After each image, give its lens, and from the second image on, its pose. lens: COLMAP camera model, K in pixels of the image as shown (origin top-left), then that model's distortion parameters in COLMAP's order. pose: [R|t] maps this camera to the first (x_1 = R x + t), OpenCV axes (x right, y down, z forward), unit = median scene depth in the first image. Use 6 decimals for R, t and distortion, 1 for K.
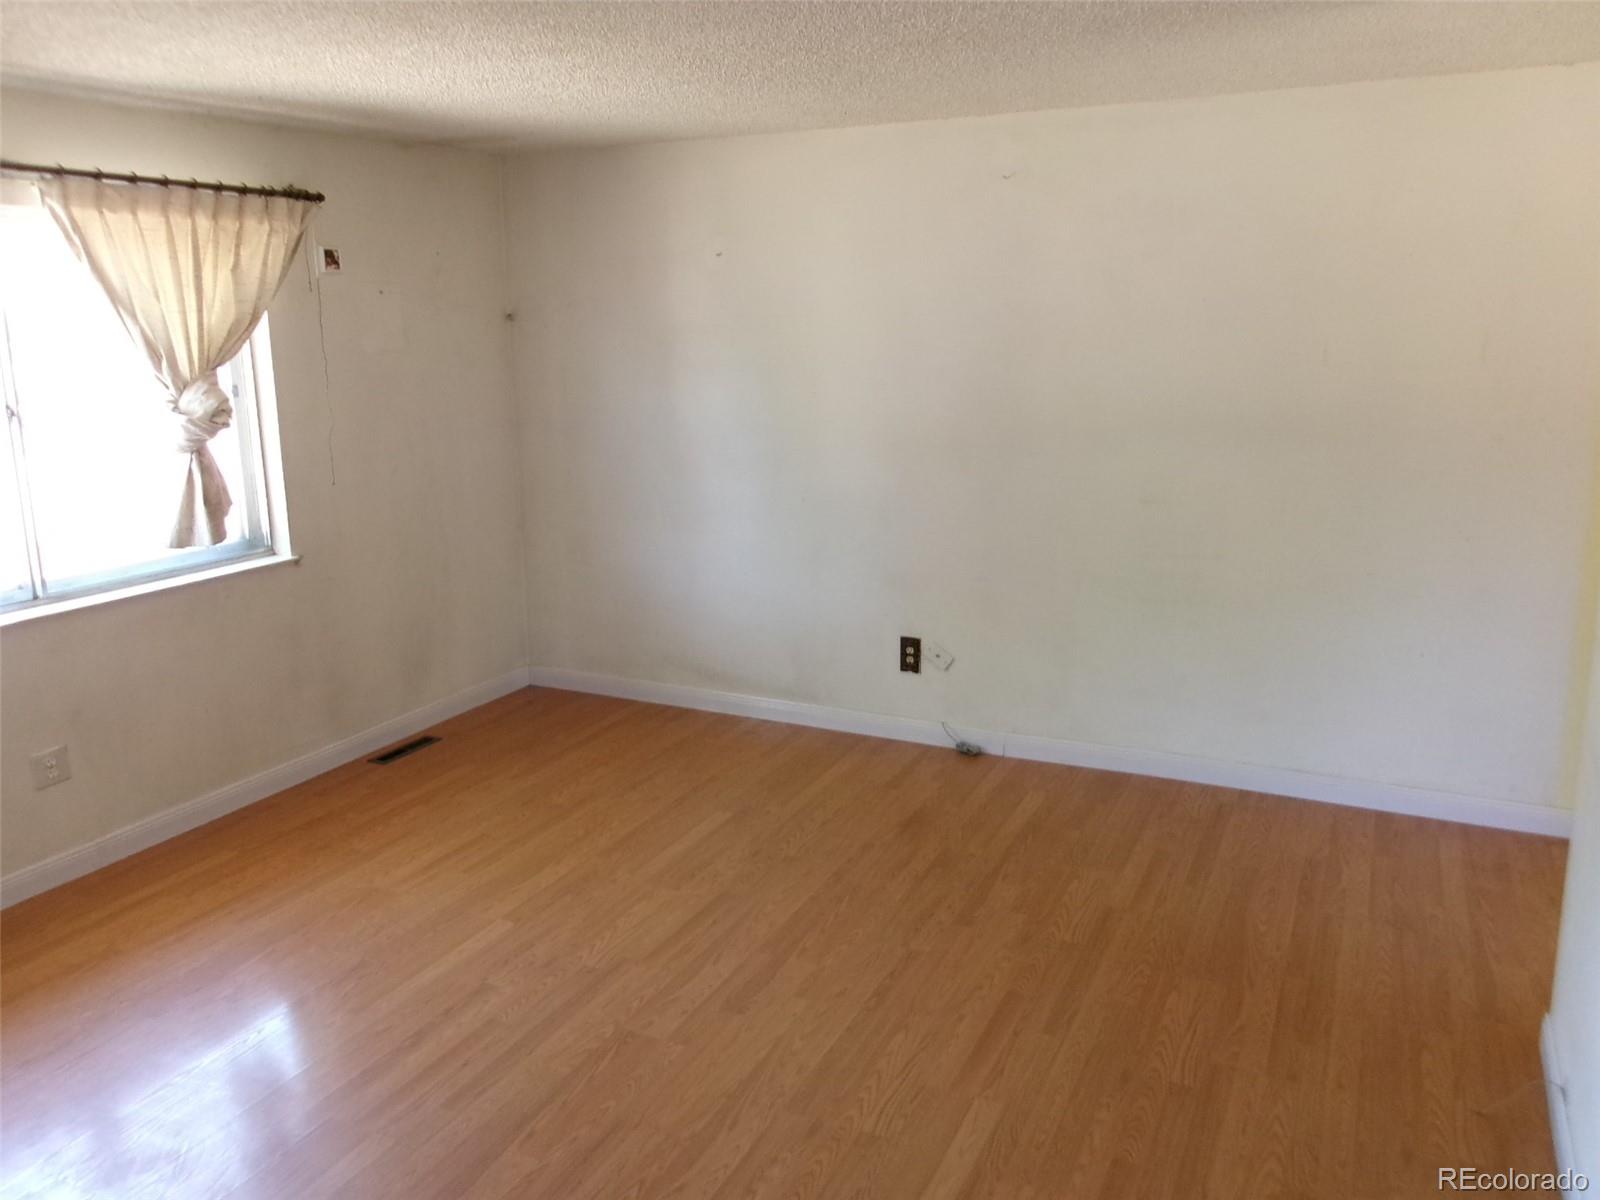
lens RADIAL K [[1243.9, 0, 779.8], [0, 1243.9, 582.9], [0, 0, 1]] dist [-0.053813, 0.083420]
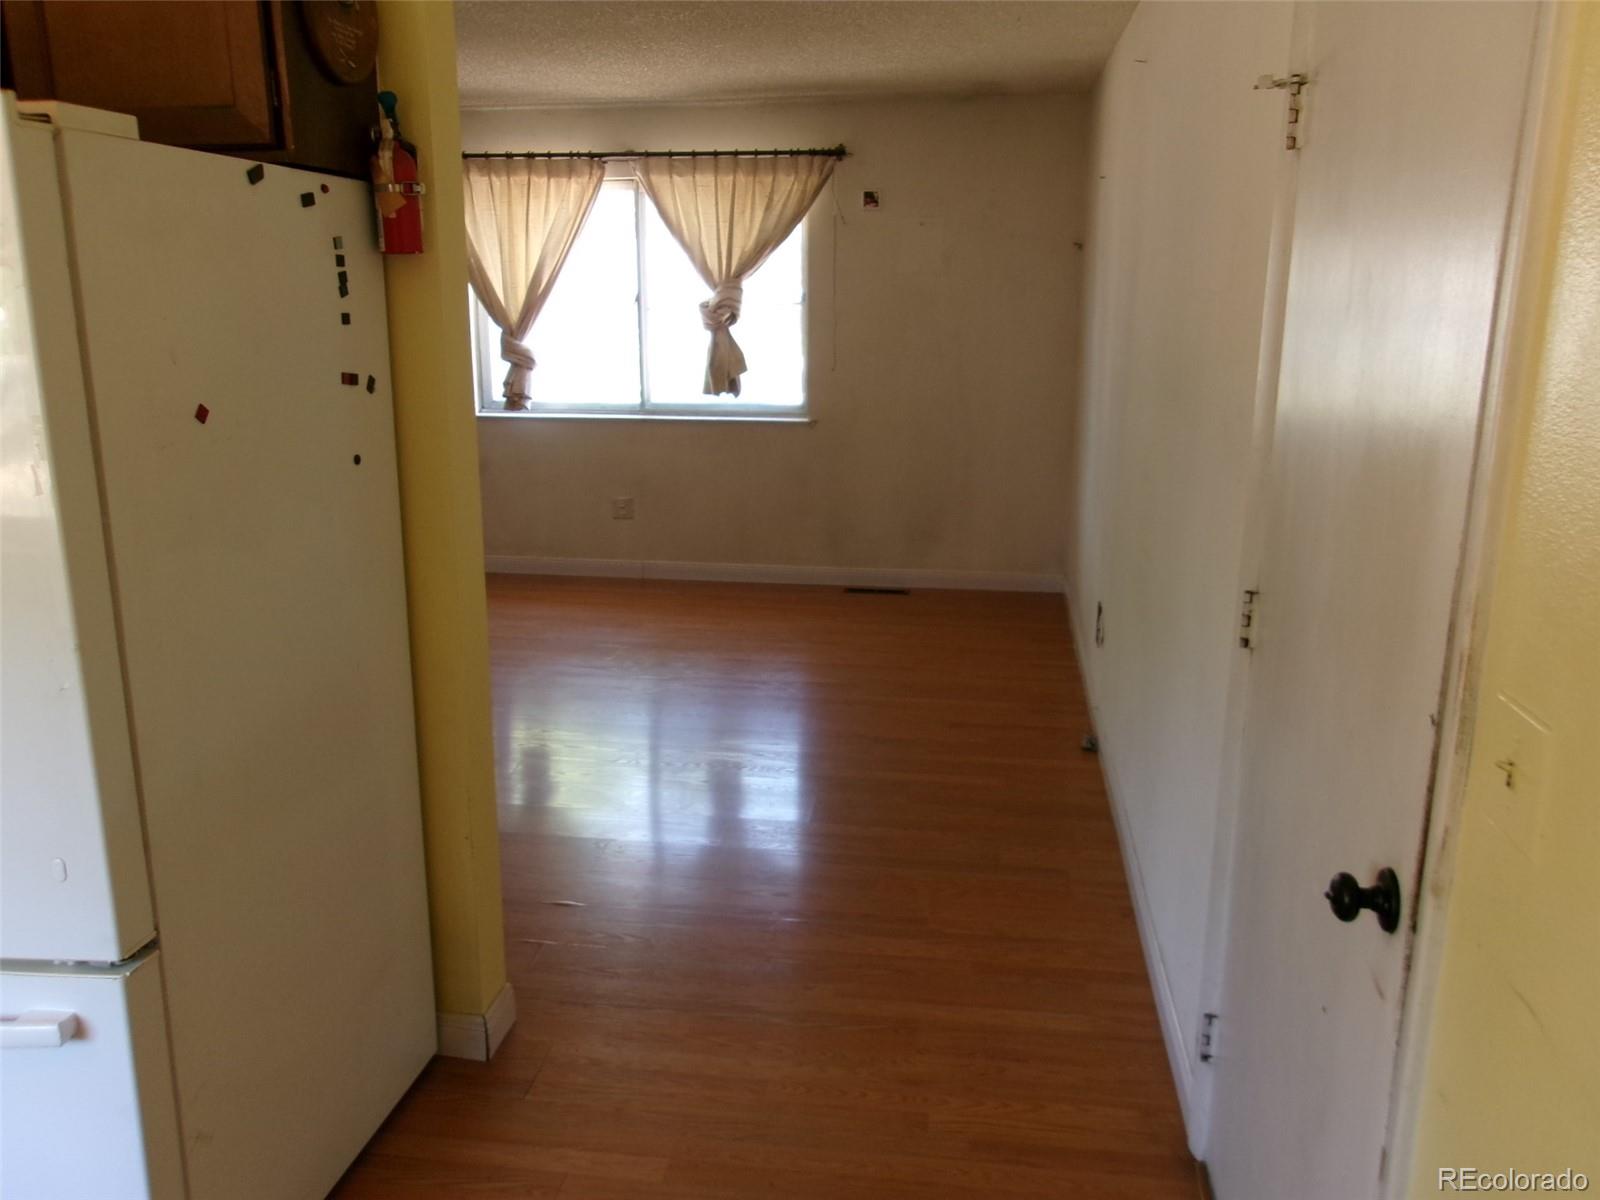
lens RADIAL K [[1256.9, 0, 799.2], [0, 1256.9, 588.0], [0, 0, 1]] dist [-0.026149, 0.042422]
pose [[0.328295, 0.253985, -0.909788, 1.052831], [-0.206049, 0.959232, 0.193436, -0.125972], [0.921828, 0.123957, 0.367244, 0.571176]]
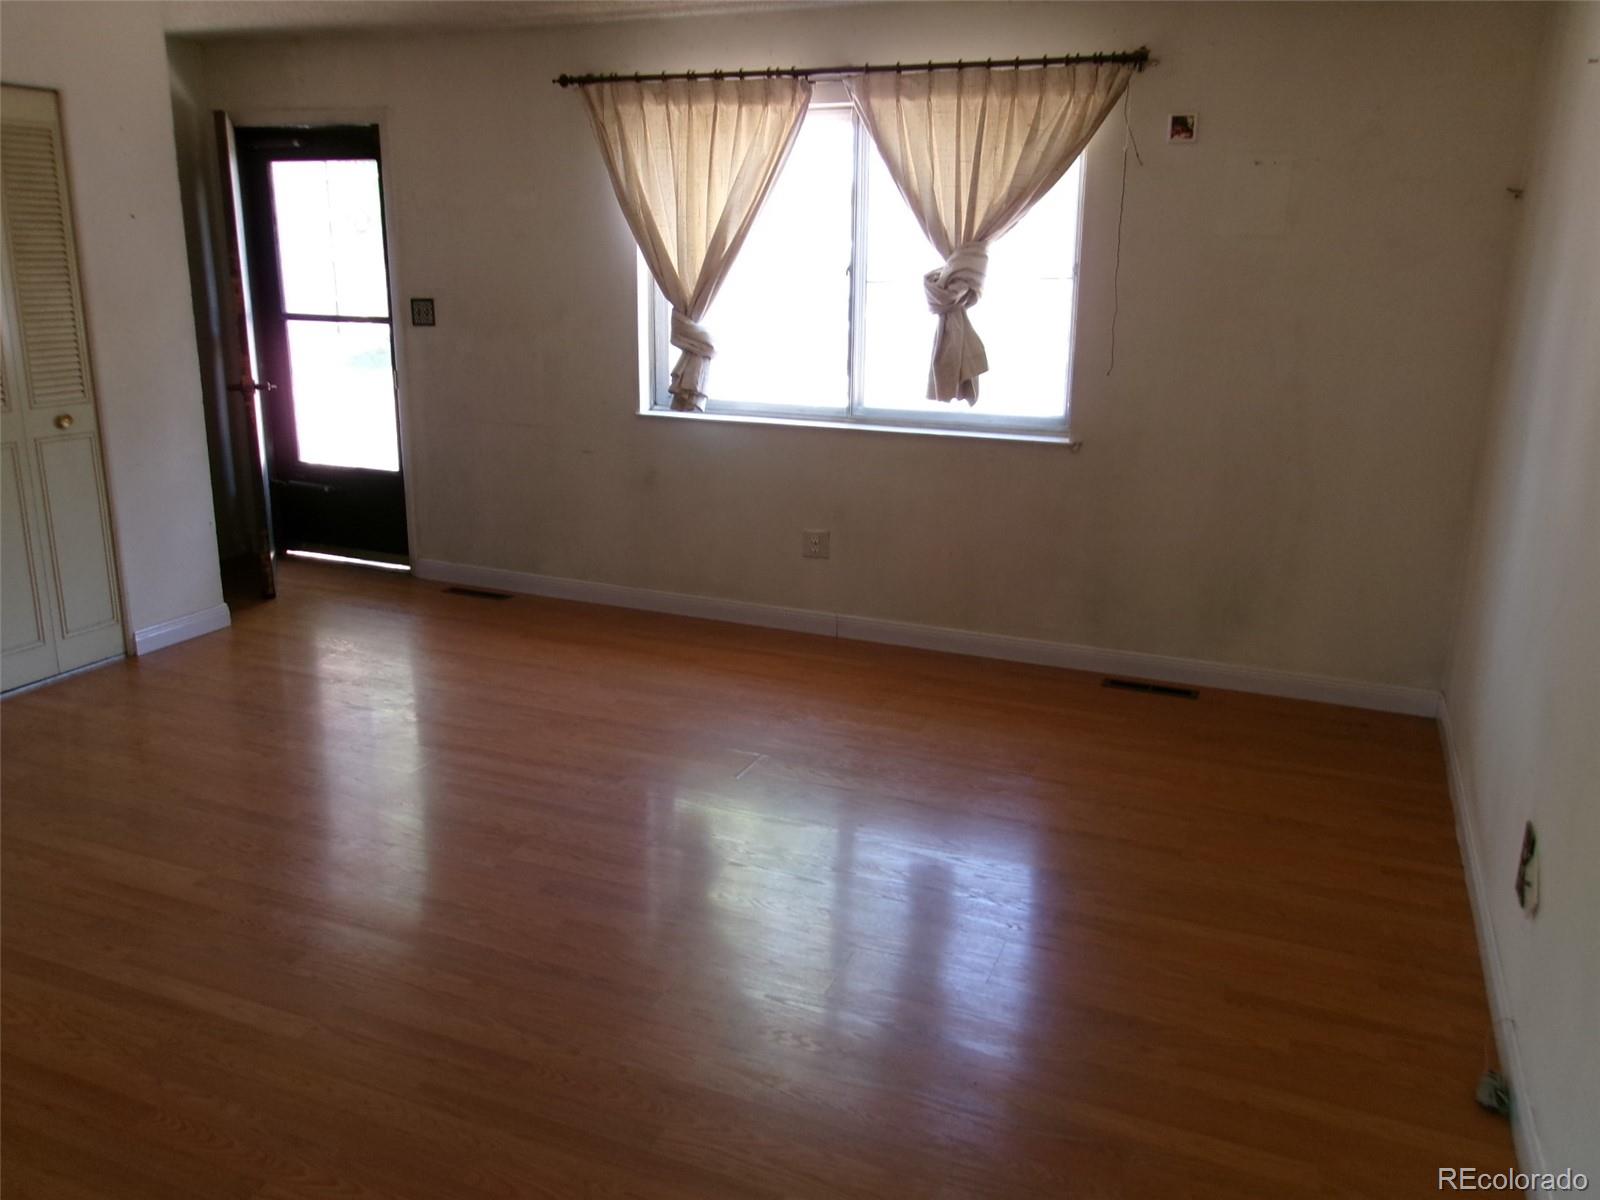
lens RADIAL K [[1263.5, 0, 796.1], [0, 1263.5, 580.0], [0, 0, 1]] dist [-0.023673, 0.069367]
pose [[0.075051, 0.277576, -0.957768, 0.666061], [-0.220978, 0.941226, 0.255466, -0.144109], [0.972387, 0.192473, 0.131978, 0.772154]]
